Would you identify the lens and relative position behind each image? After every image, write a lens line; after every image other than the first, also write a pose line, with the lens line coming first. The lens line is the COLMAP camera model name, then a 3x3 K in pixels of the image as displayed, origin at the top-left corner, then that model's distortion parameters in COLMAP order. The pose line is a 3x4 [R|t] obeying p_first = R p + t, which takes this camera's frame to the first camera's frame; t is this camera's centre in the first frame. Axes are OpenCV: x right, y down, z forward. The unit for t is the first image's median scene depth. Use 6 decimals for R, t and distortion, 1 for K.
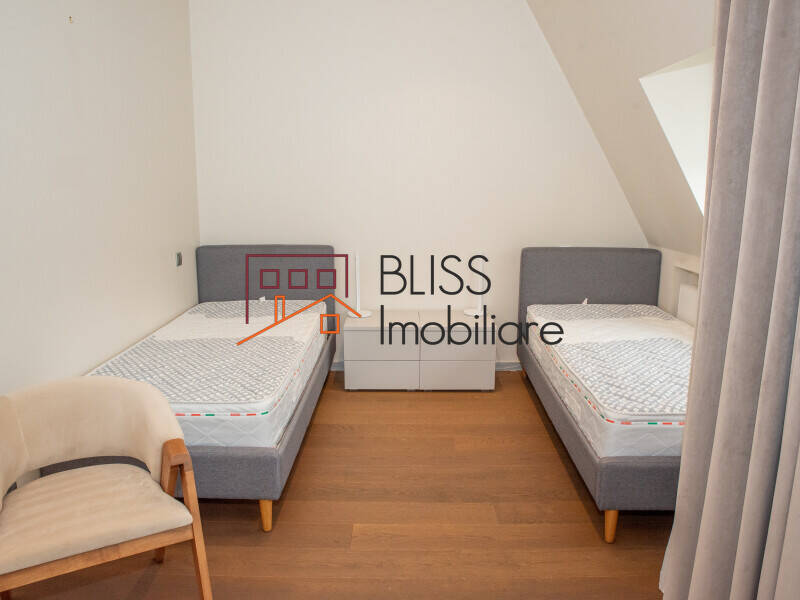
lens RADIAL K [[645.9, 0, 400.0], [0, 645.9, 298.2], [0, 0, 1]] dist [-0.112430, 0.072231]
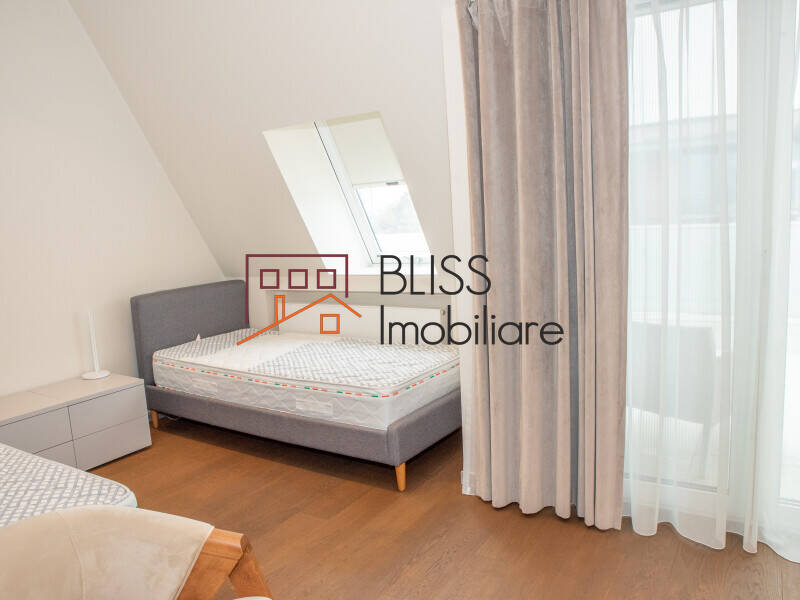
lens RADIAL K [[645.9, 0, 400.0], [0, 645.9, 298.2], [0, 0, 1]] dist [-0.112430, 0.072231]
pose [[0.500552, -0.134735, 0.855157, -0.711955], [0.214766, 0.976261, 0.028106, -0.026572], [-0.838643, 0.169591, 0.517606, 0.273919]]
